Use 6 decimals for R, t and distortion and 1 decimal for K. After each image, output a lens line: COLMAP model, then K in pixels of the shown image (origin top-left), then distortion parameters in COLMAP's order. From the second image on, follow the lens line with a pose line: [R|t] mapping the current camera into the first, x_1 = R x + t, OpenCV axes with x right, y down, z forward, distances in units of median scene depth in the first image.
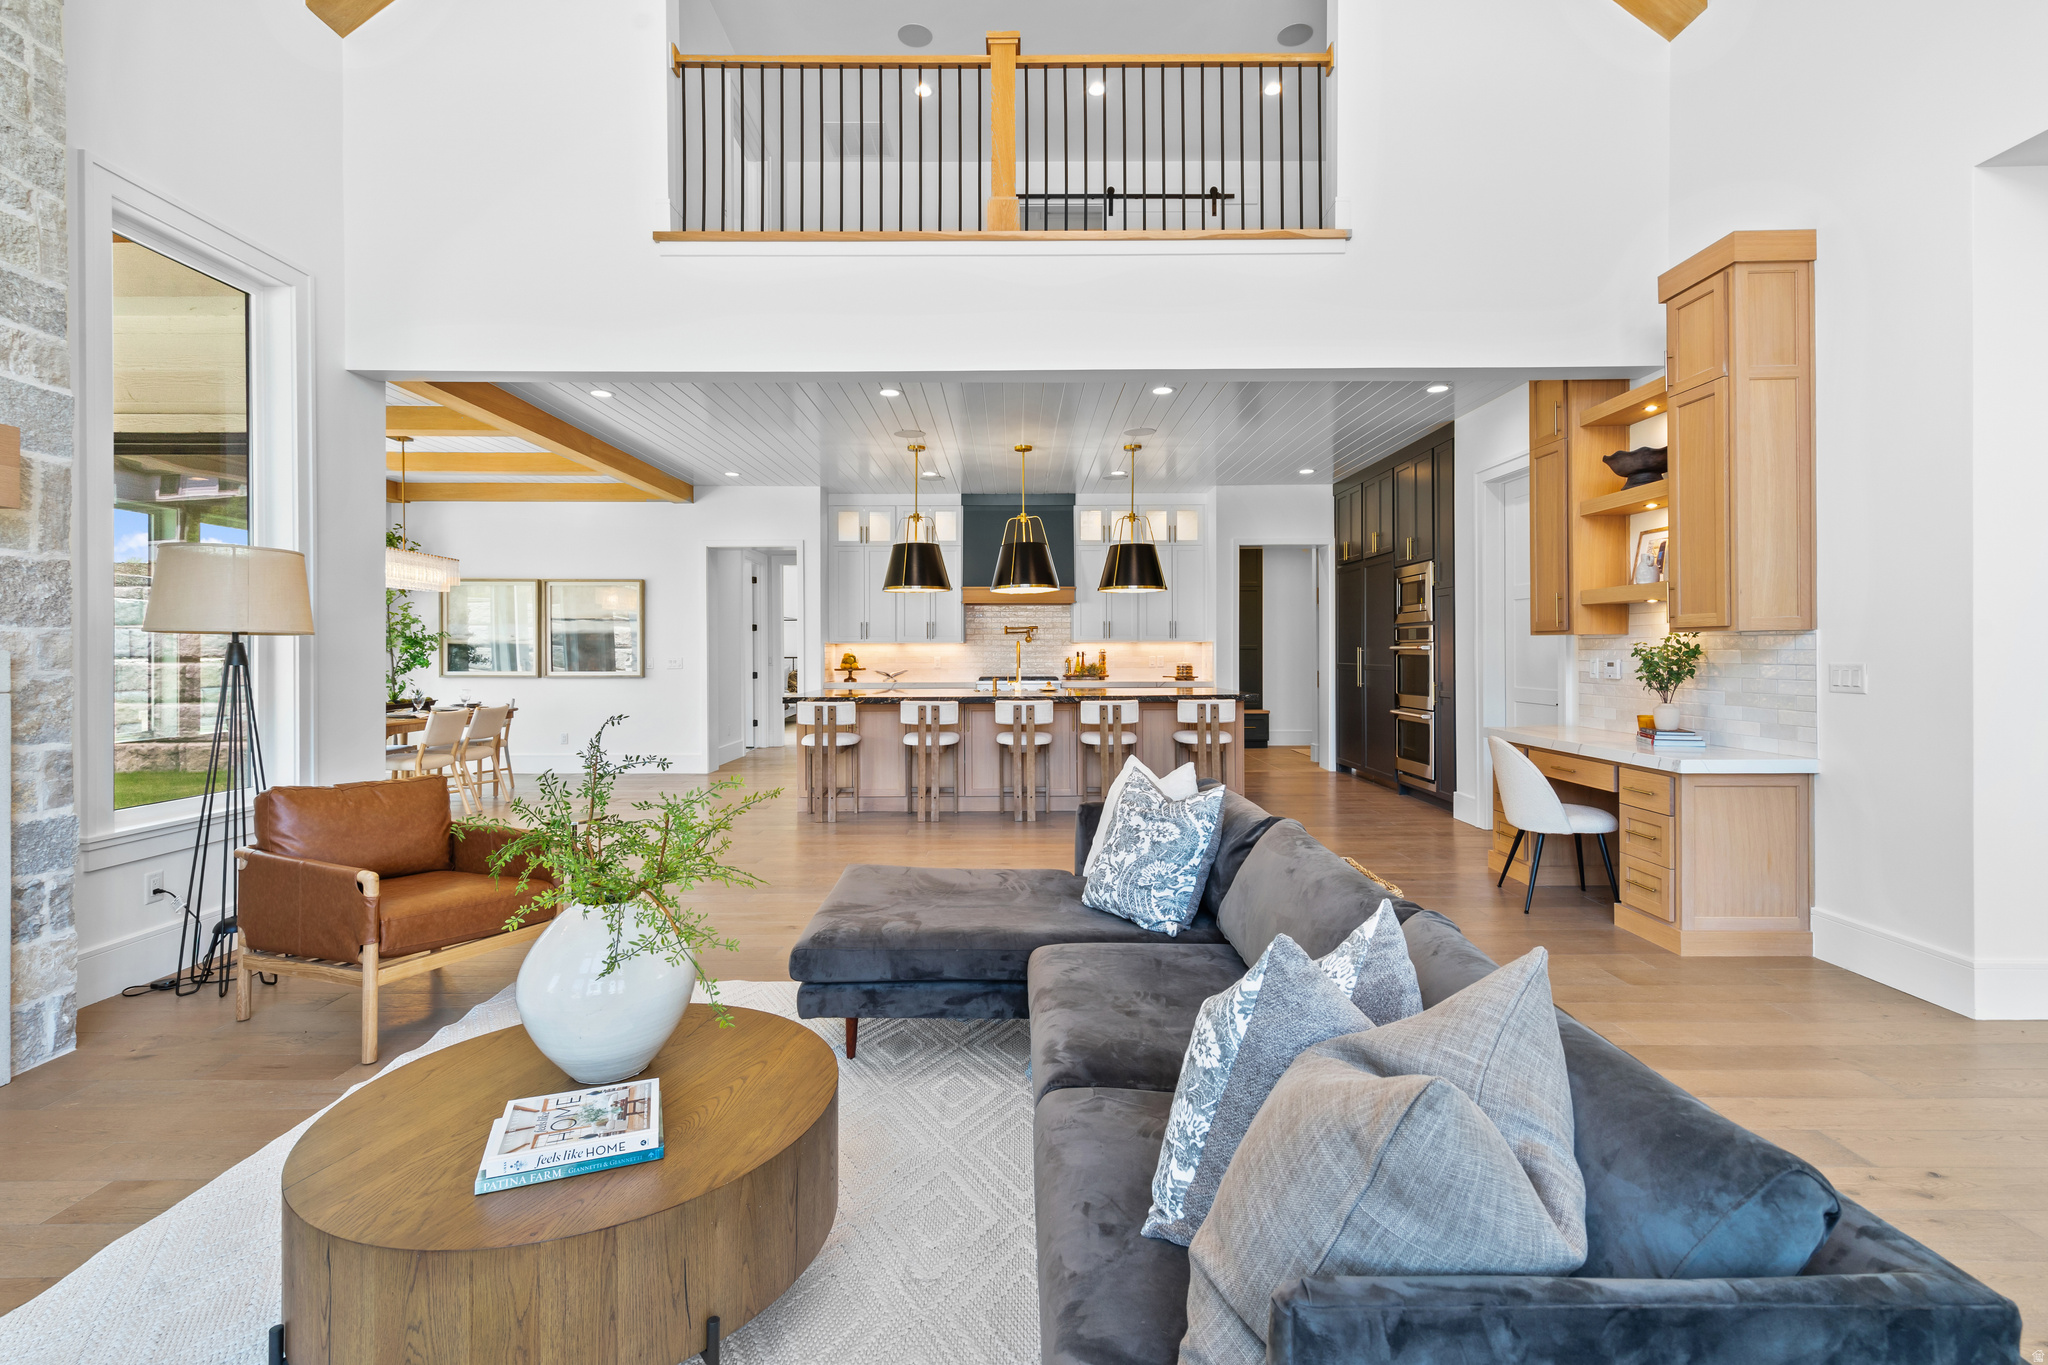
lens RADIAL K [[924.0, 0, 1012.3], [0, 924.0, 675.2], [0, 0, 1]] dist [-0.003707, -0.000787]
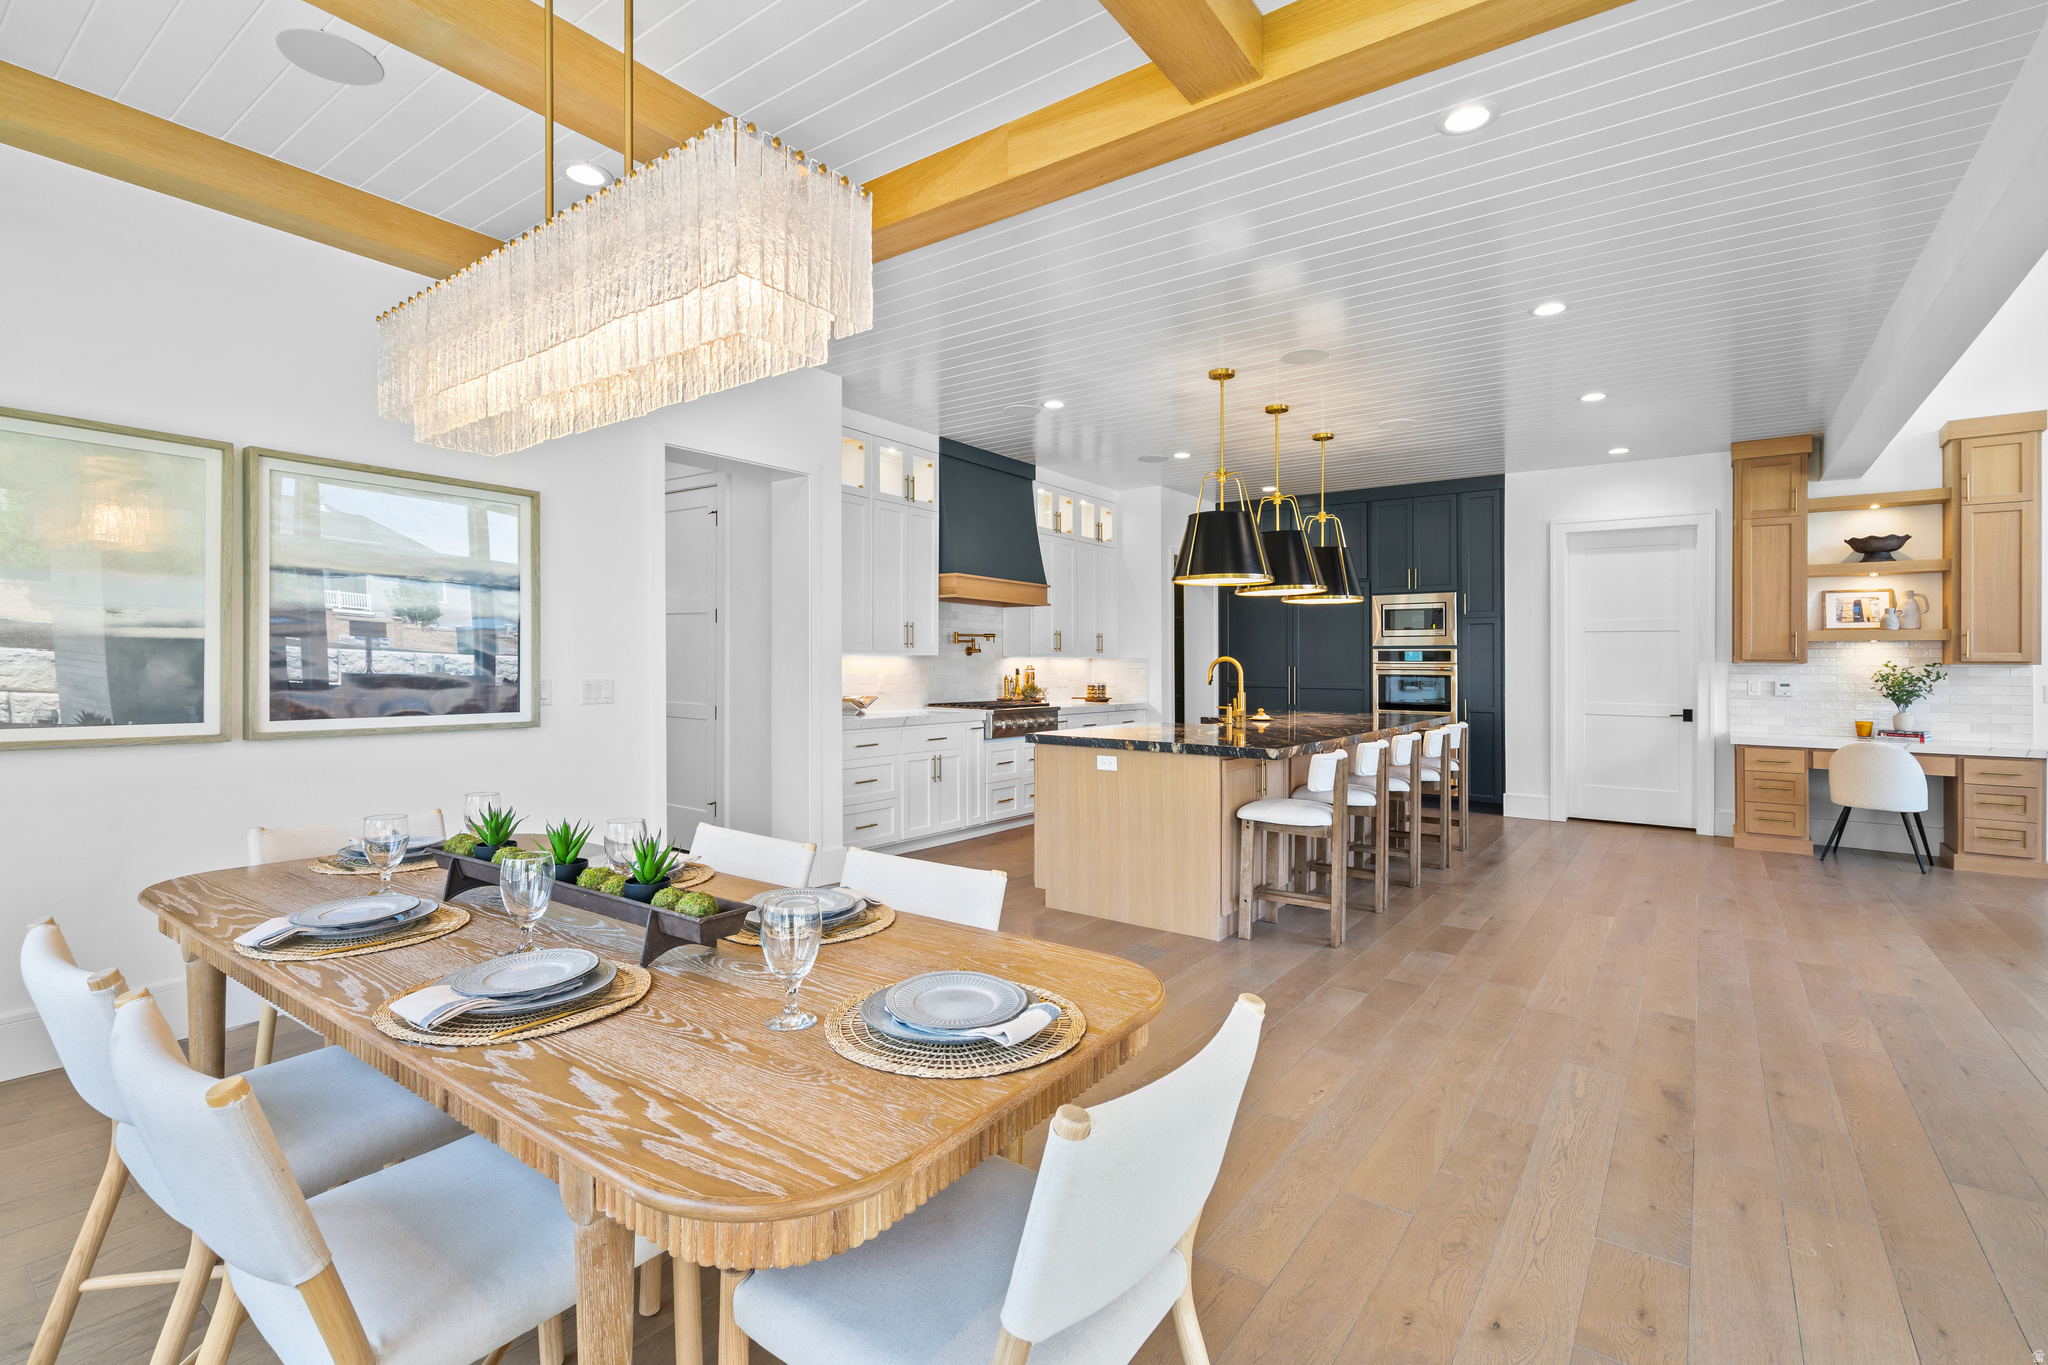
lens RADIAL K [[944.0, 0, 1001.5], [0, 944.0, 648.3], [0, 0, 1]] dist [0.000365, -0.000073]
pose [[0.599637, 0.021410, 0.799986, -1.434989], [0.010910, 0.999330, -0.034923, -0.036639], [-0.800198, 0.029670, 0.599002, 1.332258]]
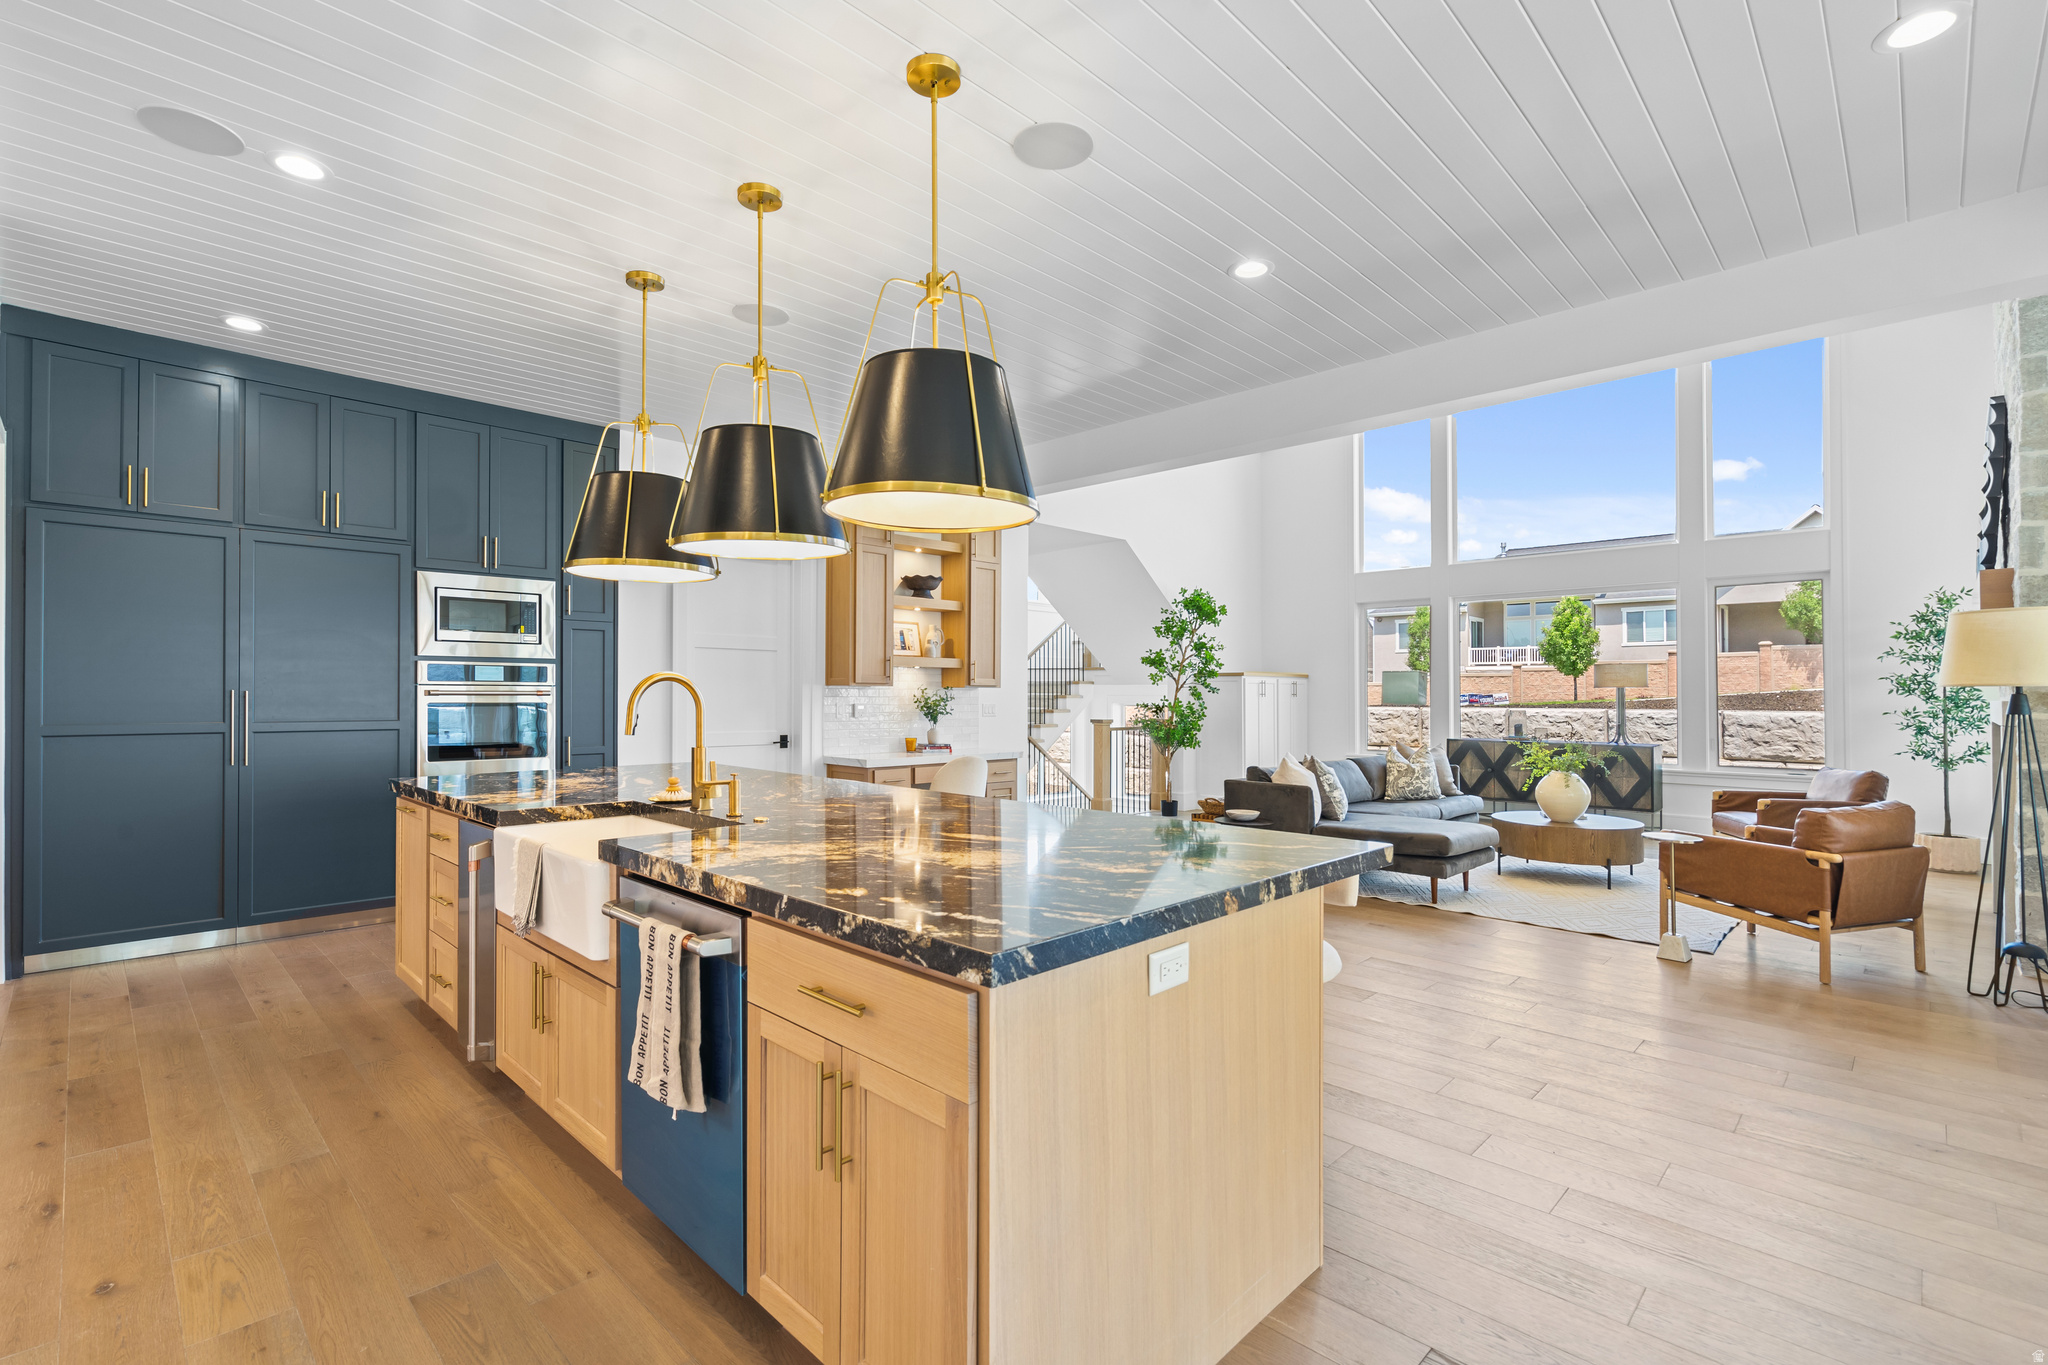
lens RADIAL K [[924.0, 0, 1012.3], [0, 924.0, 675.2], [0, 0, 1]] dist [-0.003707, -0.000787]
pose [[-0.708732, 0.015256, 0.705313, -0.652166], [0.016339, 0.999853, -0.005208, -0.061156], [-0.705288, 0.007833, -0.708877, 2.270951]]
